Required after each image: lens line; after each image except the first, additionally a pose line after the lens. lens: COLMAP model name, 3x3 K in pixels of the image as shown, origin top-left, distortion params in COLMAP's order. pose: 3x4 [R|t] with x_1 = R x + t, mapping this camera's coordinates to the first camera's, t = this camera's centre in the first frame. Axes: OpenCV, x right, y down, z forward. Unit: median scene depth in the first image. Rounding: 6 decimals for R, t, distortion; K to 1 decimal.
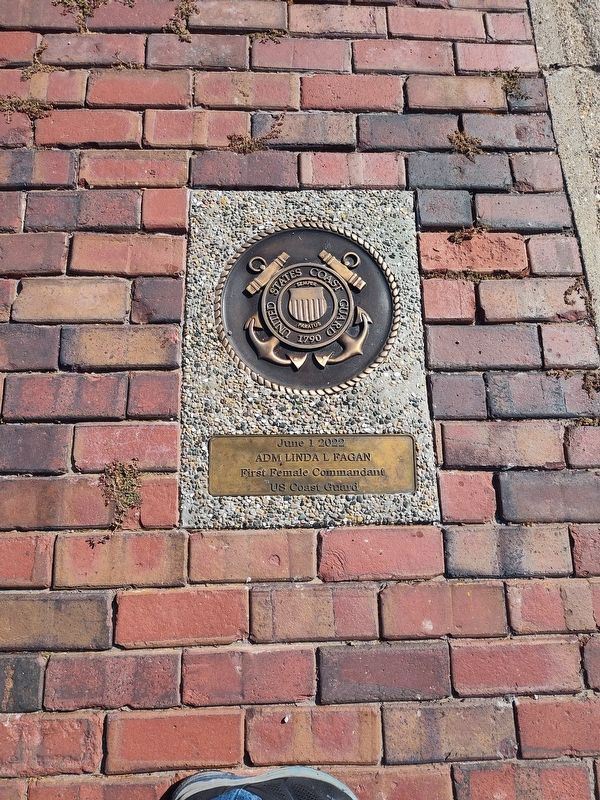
lens RADIAL K [[535.1, 0, 302.4], [0, 535.1, 400.4], [0, 0, 1]] dist [0.030207, -0.003373]
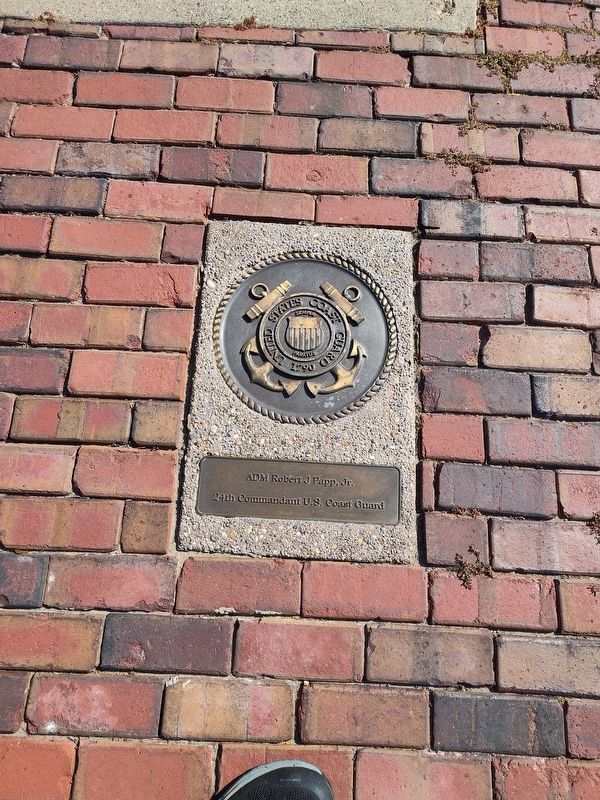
lens RADIAL K [[535.1, 0, 303.3], [0, 535.1, 408.8], [0, 0, 1]] dist [0.030207, -0.003373]
pose [[0.997325, 0.070922, 0.017708, -0.807238], [-0.070229, 0.996841, -0.037103, -0.001475], [-0.020283, 0.035760, 0.999155, -0.019028]]
